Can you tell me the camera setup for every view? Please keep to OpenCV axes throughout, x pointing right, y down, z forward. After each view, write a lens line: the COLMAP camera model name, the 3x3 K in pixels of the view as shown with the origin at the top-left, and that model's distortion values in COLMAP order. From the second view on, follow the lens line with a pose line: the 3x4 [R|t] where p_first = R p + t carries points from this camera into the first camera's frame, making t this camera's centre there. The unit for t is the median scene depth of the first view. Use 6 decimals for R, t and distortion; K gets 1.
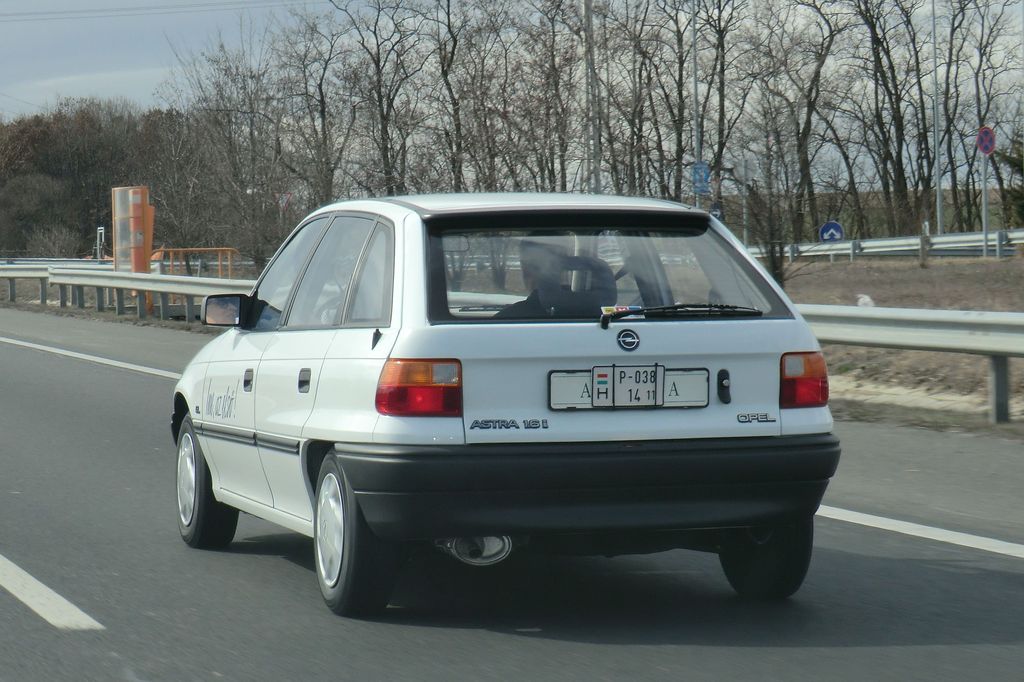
lens RADIAL K [[3560.9, 0, 512.0], [0, 3560.9, 341.0], [0, 0, 1]] dist [0.078082, -86.427453]
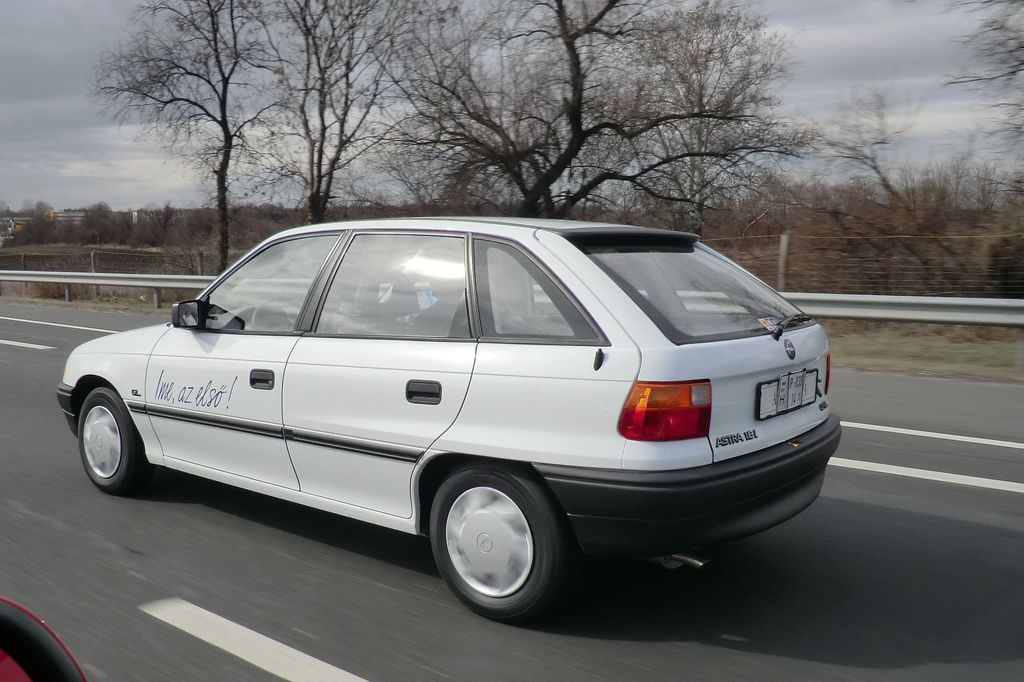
lens RADIAL K [[941.8, 0, 512.0], [0, 941.8, 341.0], [0, 0, 1]] dist [-0.115987, 0.001379]
pose [[0.812027, -0.043336, 0.582009, -0.207693], [0.007578, 0.997938, 0.063733, -0.022114], [-0.583571, -0.047342, 0.810681, 0.814971]]
